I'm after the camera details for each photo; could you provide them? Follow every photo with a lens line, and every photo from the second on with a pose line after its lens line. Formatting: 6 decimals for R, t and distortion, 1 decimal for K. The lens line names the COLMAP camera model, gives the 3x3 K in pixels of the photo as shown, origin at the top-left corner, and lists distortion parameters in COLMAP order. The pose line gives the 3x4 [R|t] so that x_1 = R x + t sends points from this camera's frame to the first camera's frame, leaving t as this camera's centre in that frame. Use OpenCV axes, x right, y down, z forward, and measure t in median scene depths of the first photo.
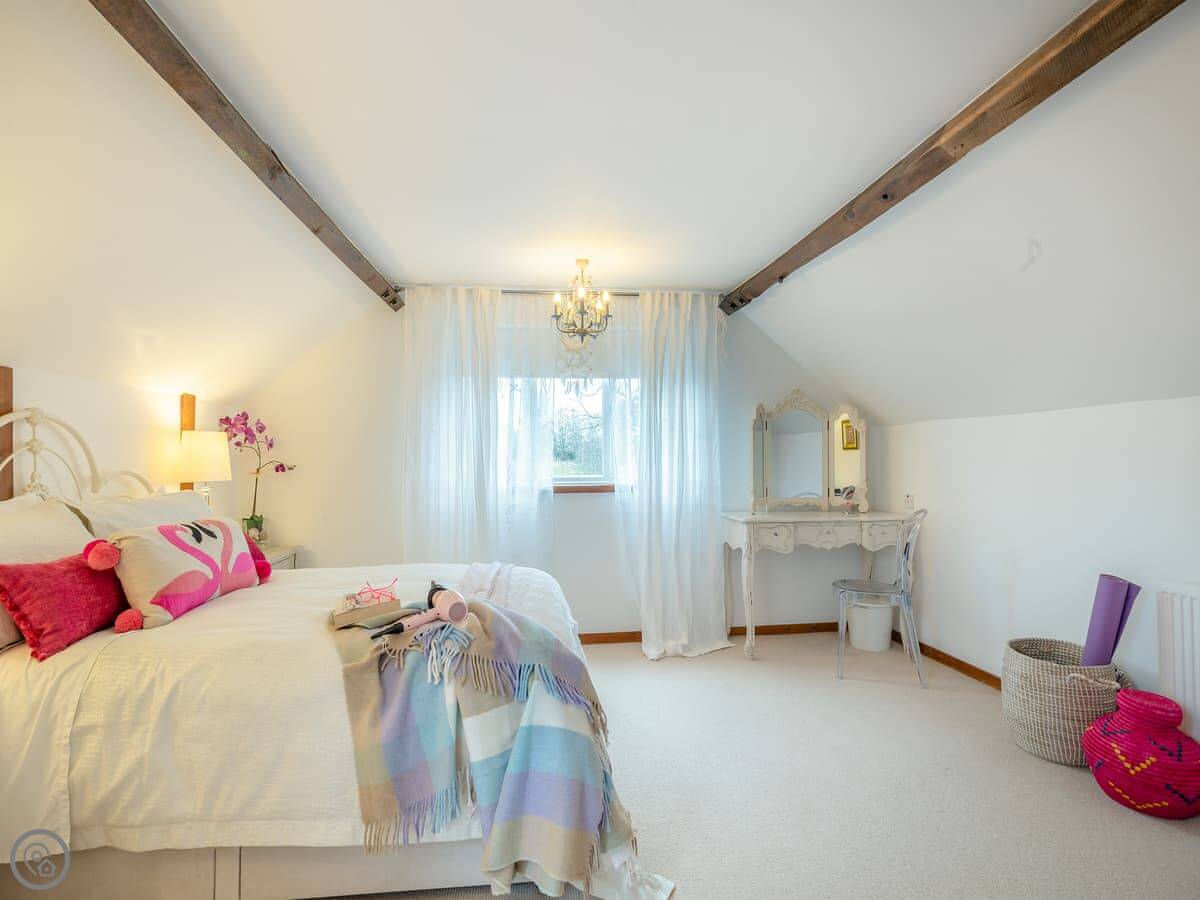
lens RADIAL K [[572.3, 0, 596.7], [0, 572.3, 459.1], [0, 0, 1]] dist [0.022843, -0.004963]
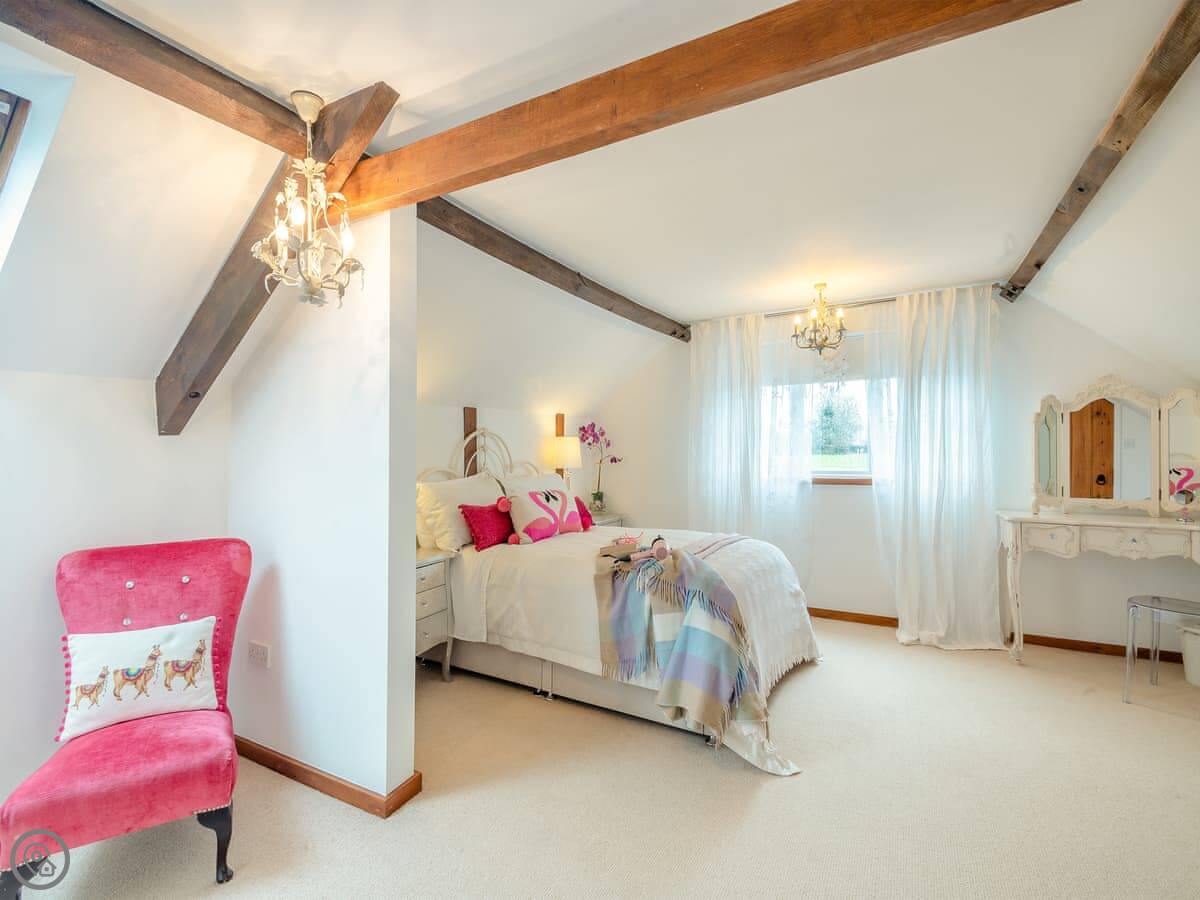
lens RADIAL K [[543.1, 0, 607.5], [0, 543.1, 454.6], [0, 0, 1]] dist [0.021704, 0.000027]
pose [[0.821200, 0.002935, -0.570634, 0.232820], [-0.000792, 0.999992, 0.004003, -0.004107], [0.570641, -0.002835, 0.821195, -0.145535]]
